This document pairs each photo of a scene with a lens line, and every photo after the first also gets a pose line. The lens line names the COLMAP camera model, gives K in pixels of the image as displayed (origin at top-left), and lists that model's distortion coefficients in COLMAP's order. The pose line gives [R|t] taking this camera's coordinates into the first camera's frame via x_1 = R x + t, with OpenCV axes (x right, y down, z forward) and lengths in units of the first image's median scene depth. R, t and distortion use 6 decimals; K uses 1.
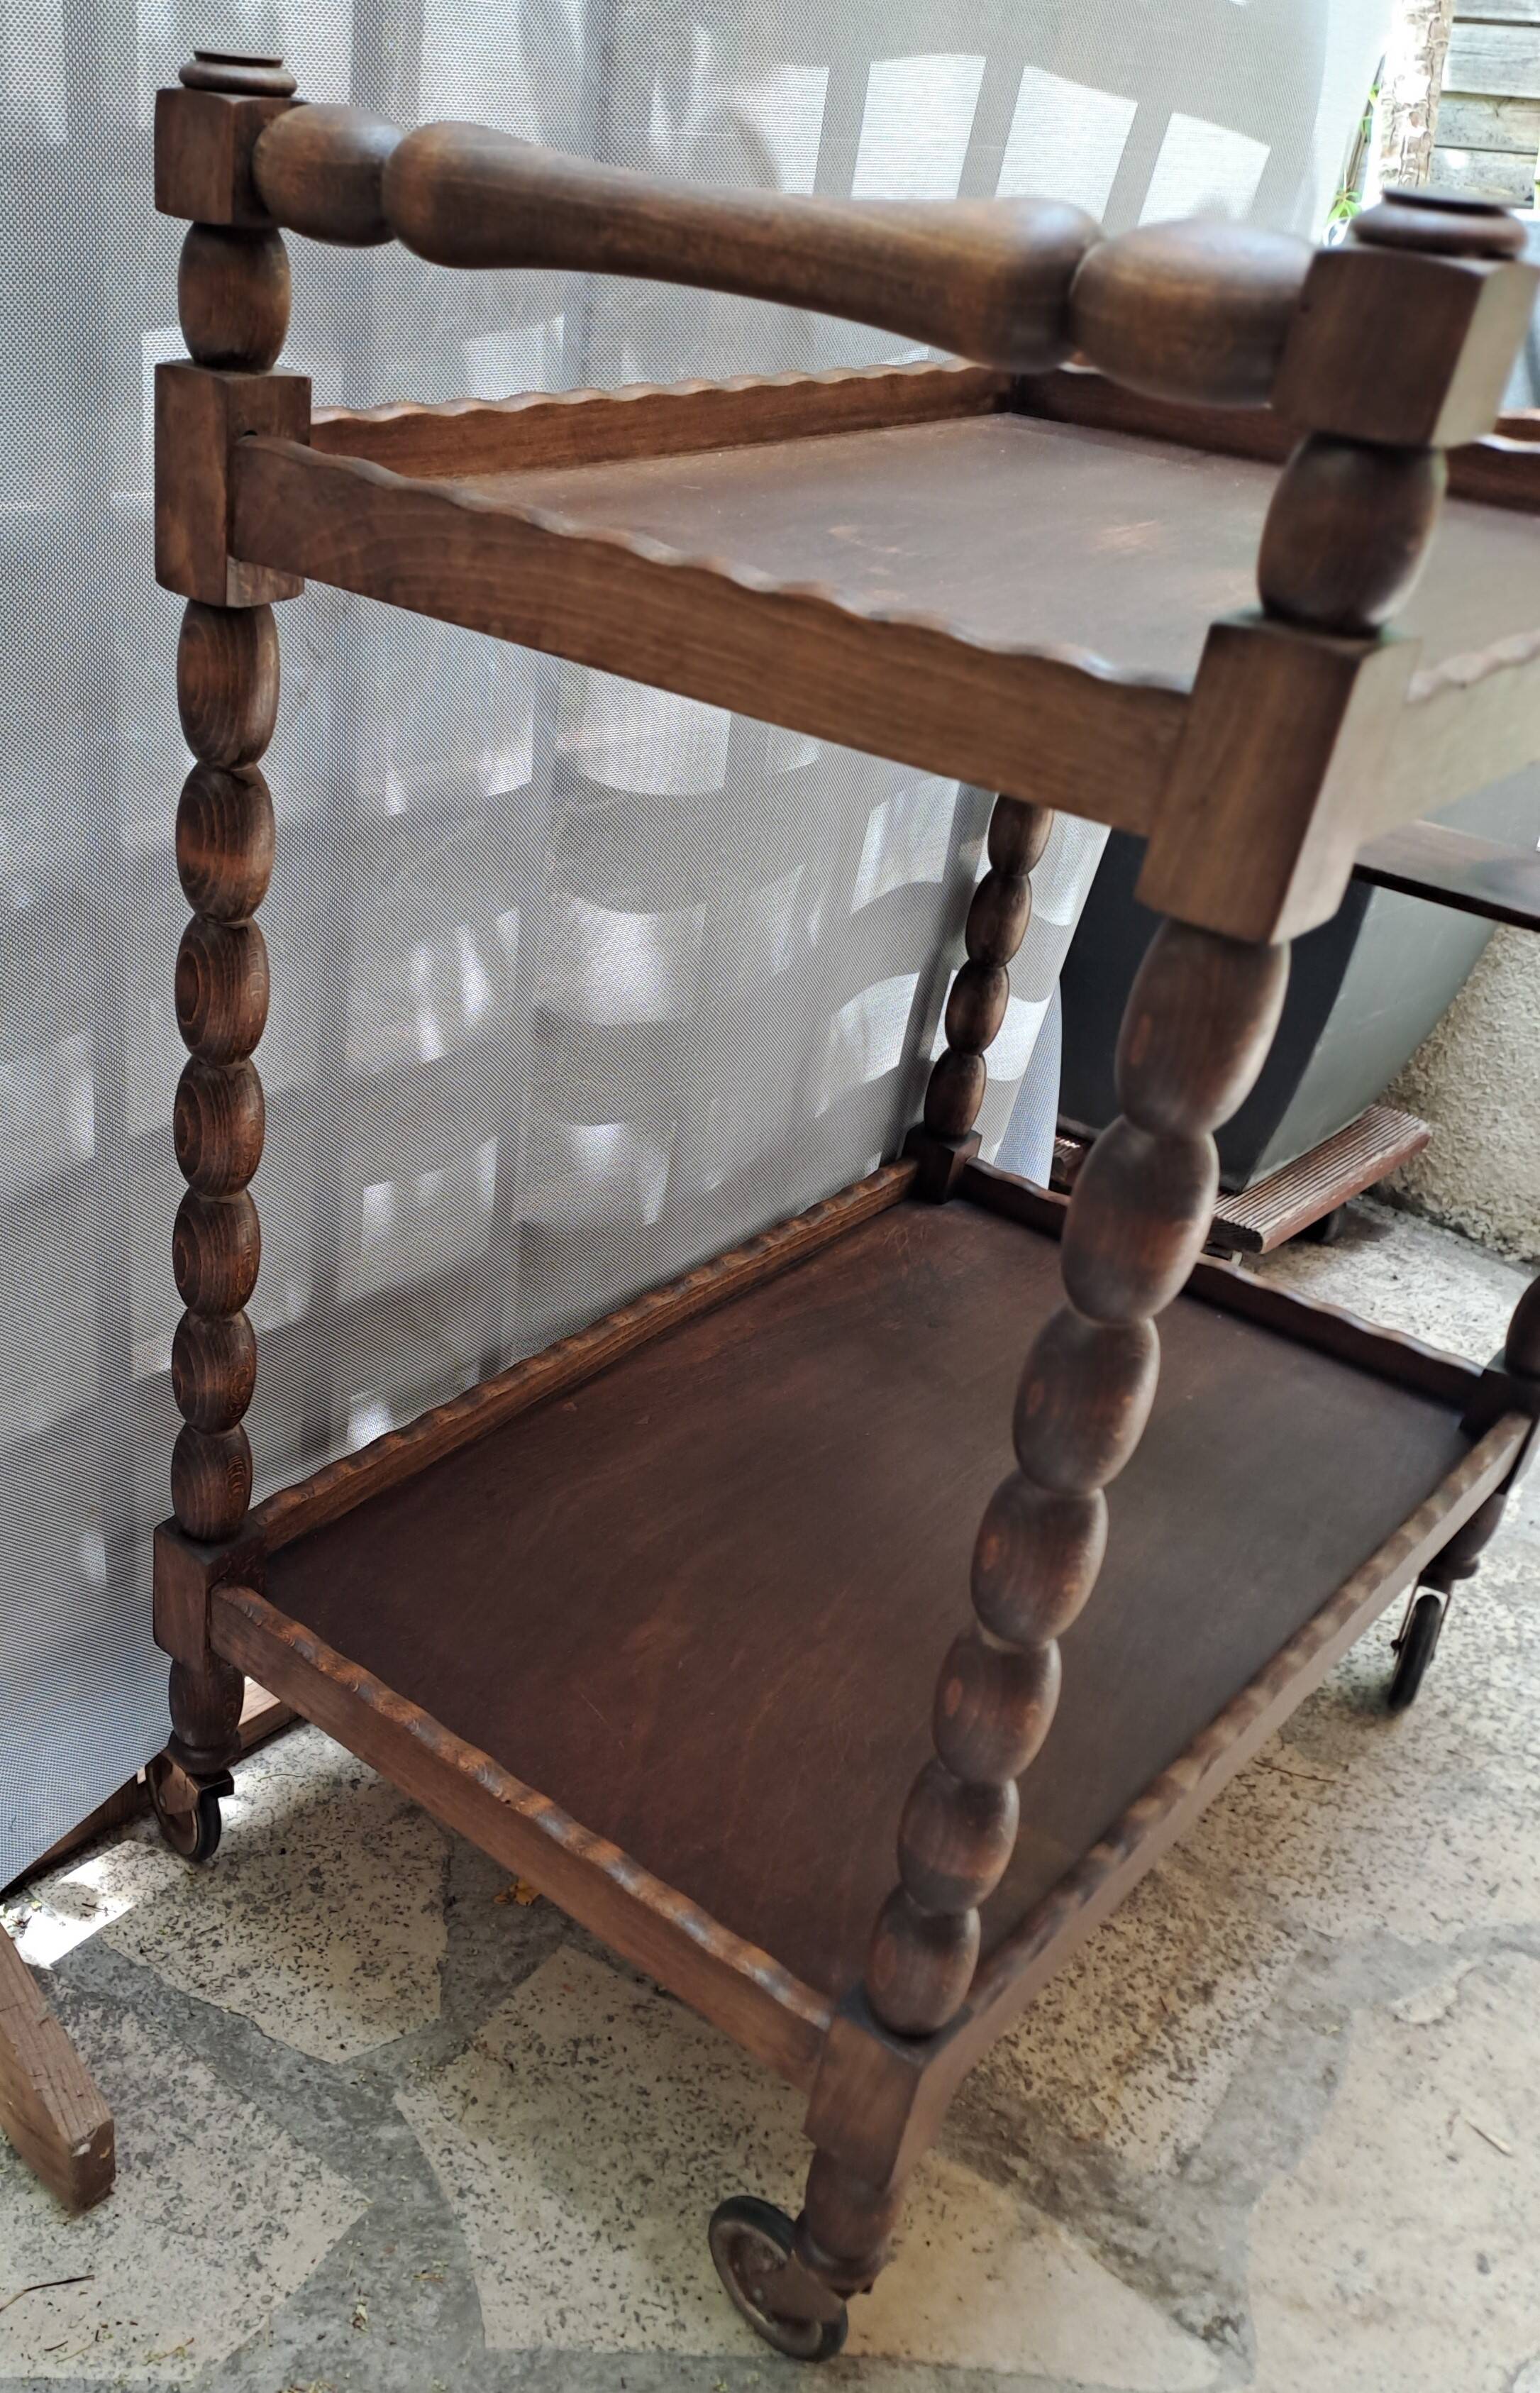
lens RADIAL K [[2090.0, 0, 478.3], [0, 2090.0, 1340.0], [0, 0, 1]] dist [0.010871, 0.018560]
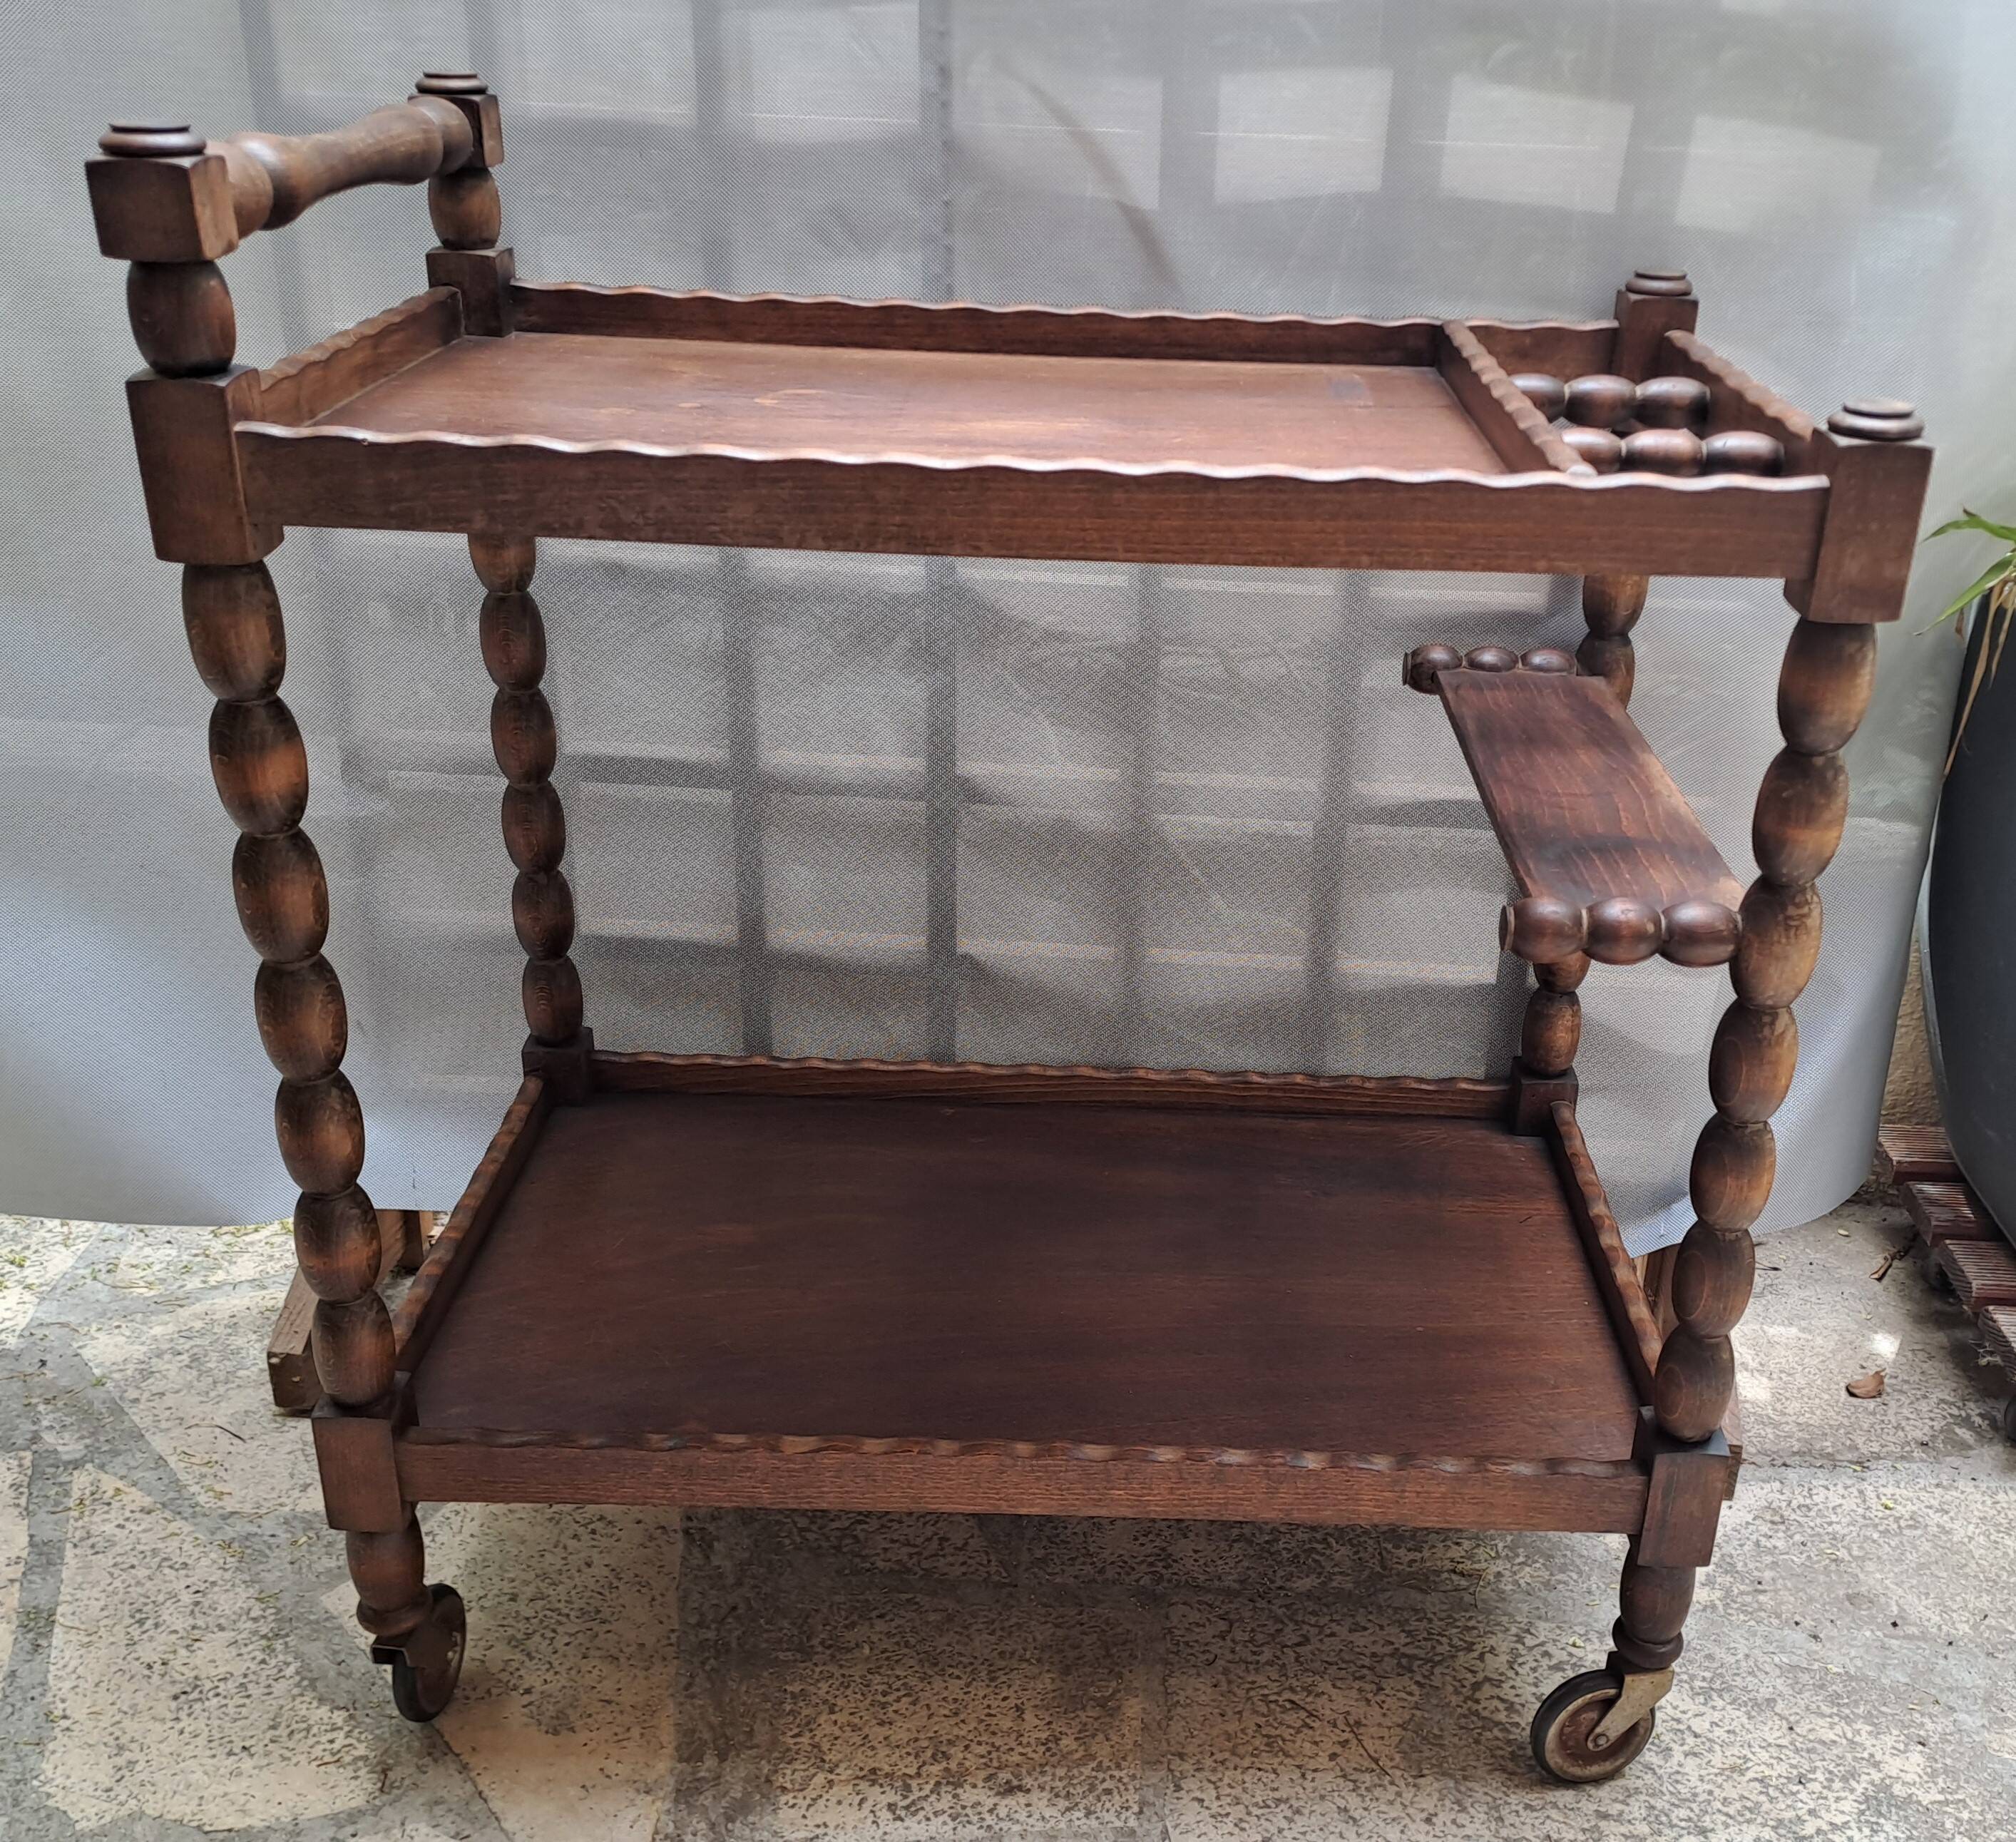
lens RADIAL K [[2133.3, 0, 1137.4], [0, 2133.3, 981.6], [0, 0, 1]] dist [0.079757, -0.103721]
pose [[0.671201, 0.268949, -0.690765, 1.024895], [-0.373921, 0.927458, -0.002226, -0.081622], [0.640056, 0.259786, 0.723076, 0.167451]]
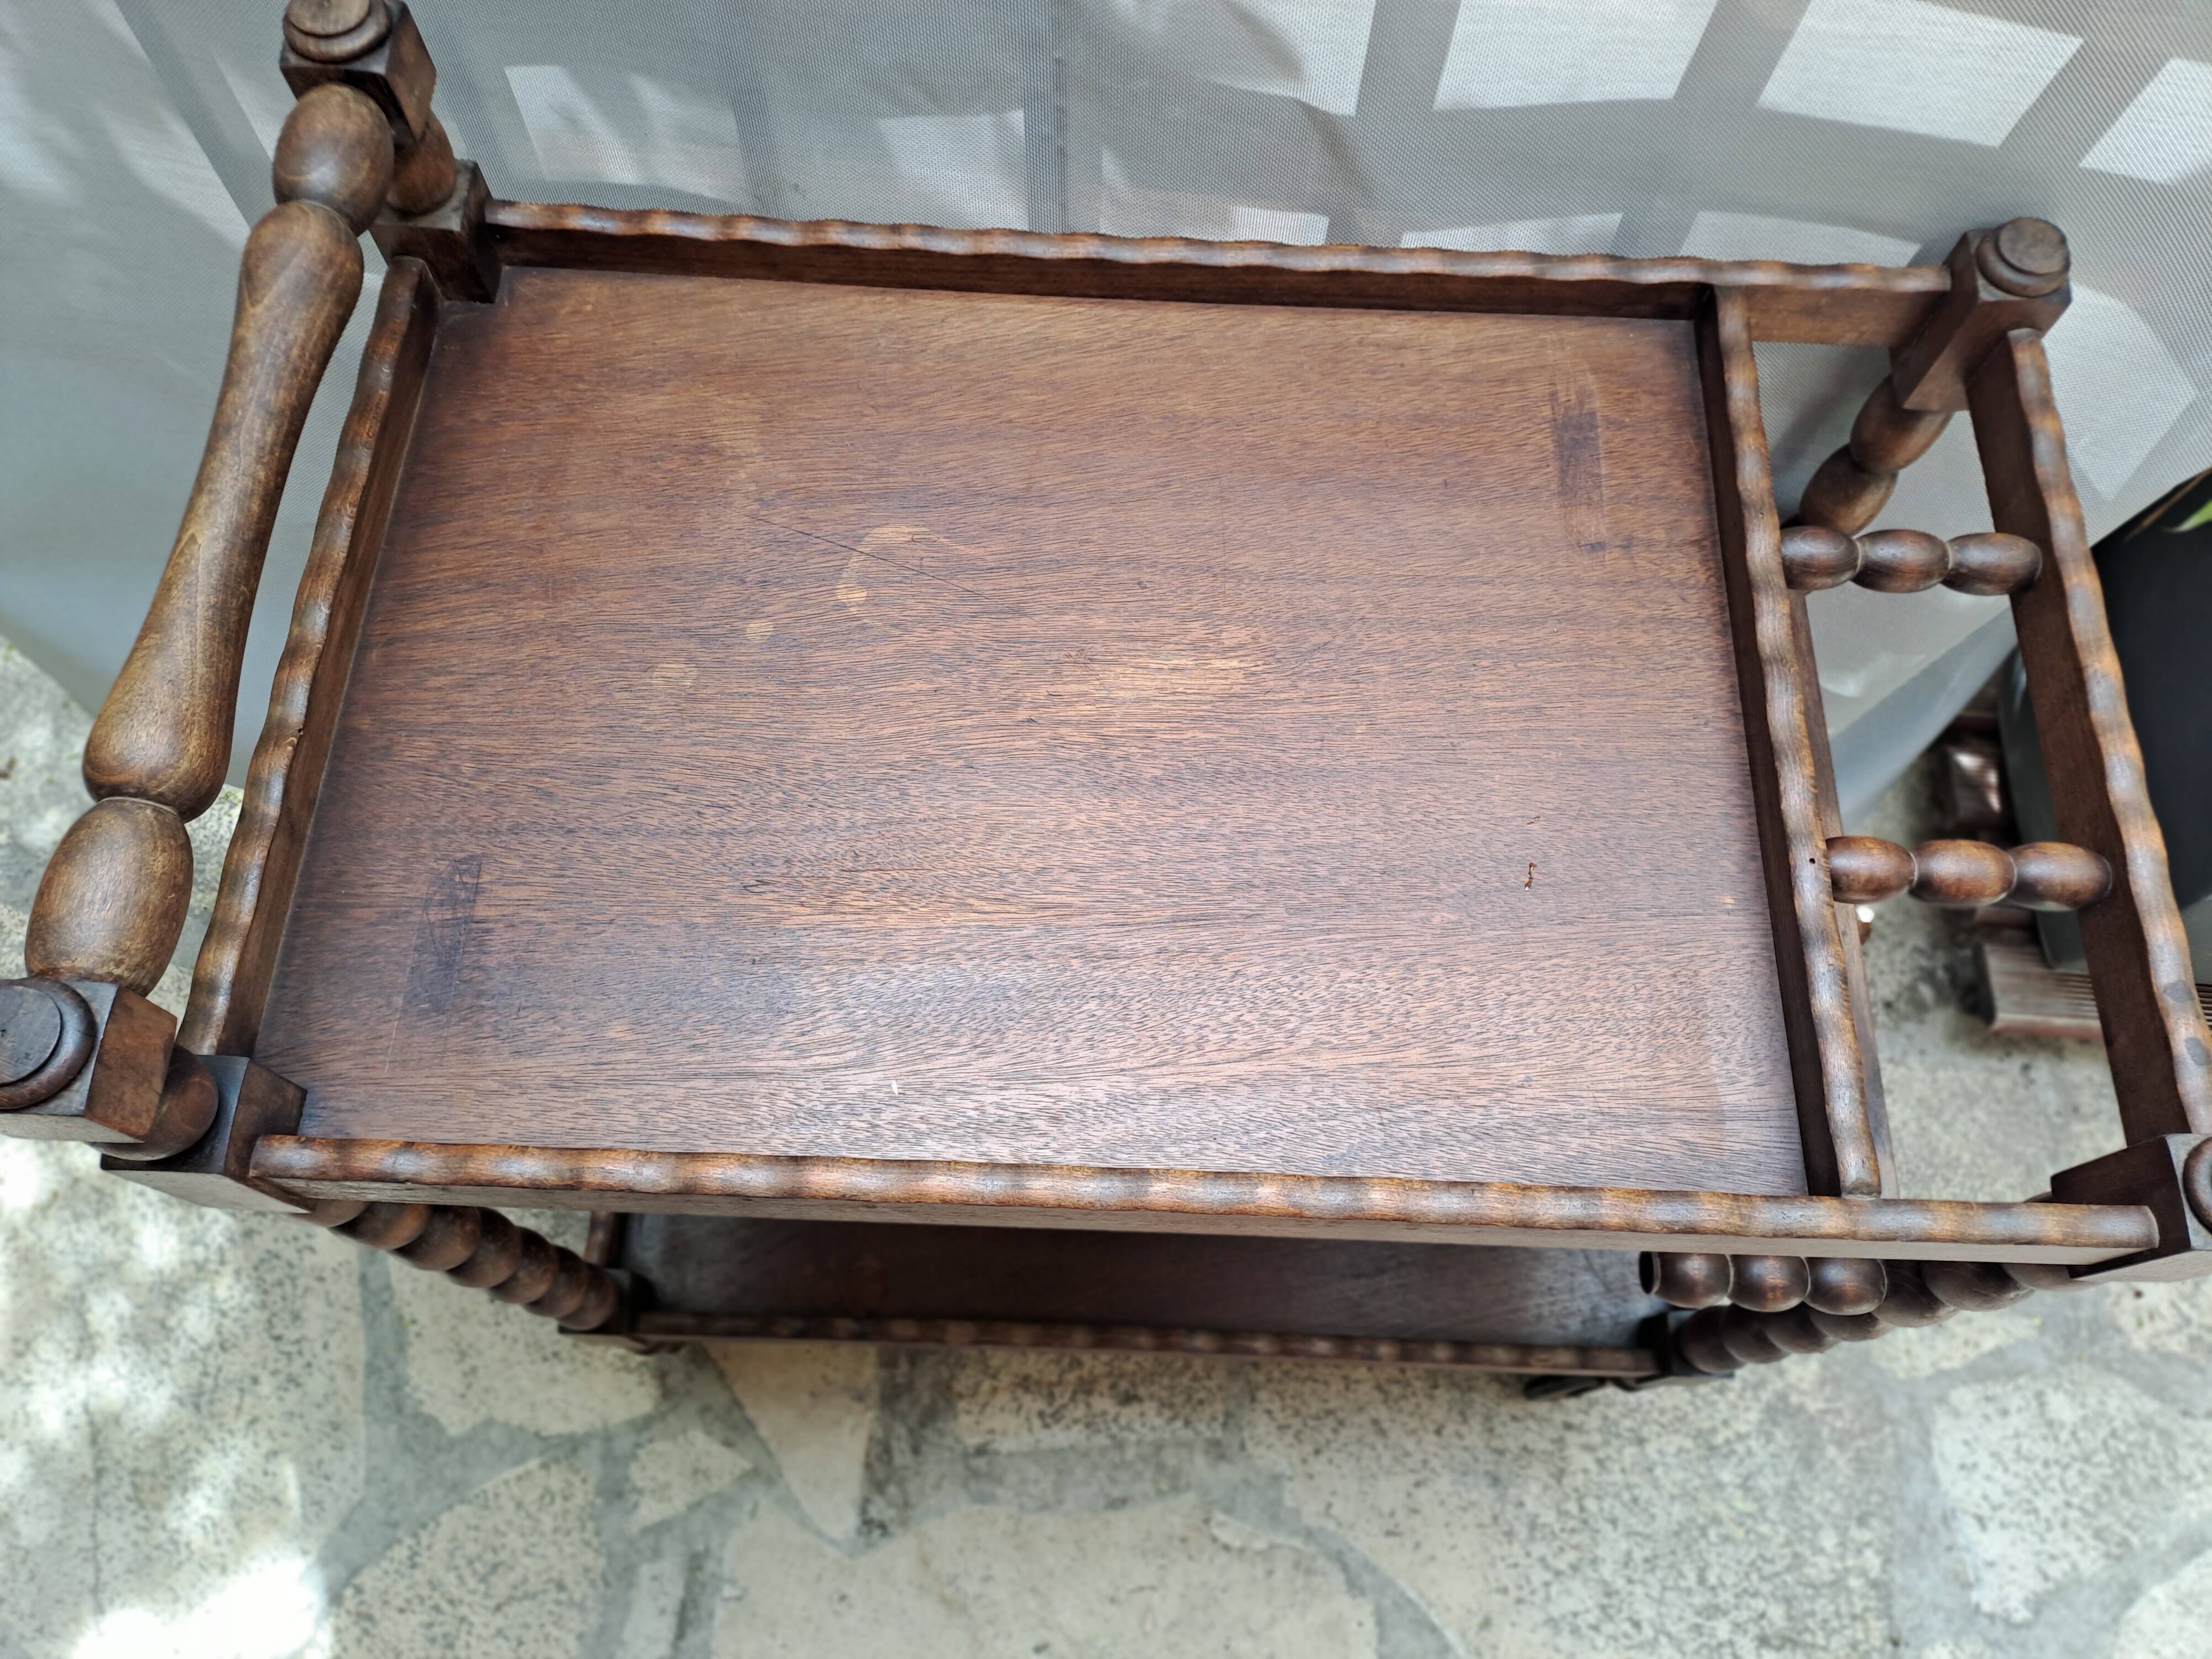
lens RADIAL K [[1641.1, 0, 1134.4], [0, 1641.1, 823.1], [0, 0, 1]] dist [0.066331, -0.090537]
pose [[0.647521, 0.674311, -0.354994, 0.484765], [-0.384411, 0.691261, 0.611871, -0.631356], [0.657985, -0.259735, 0.706819, 0.328648]]
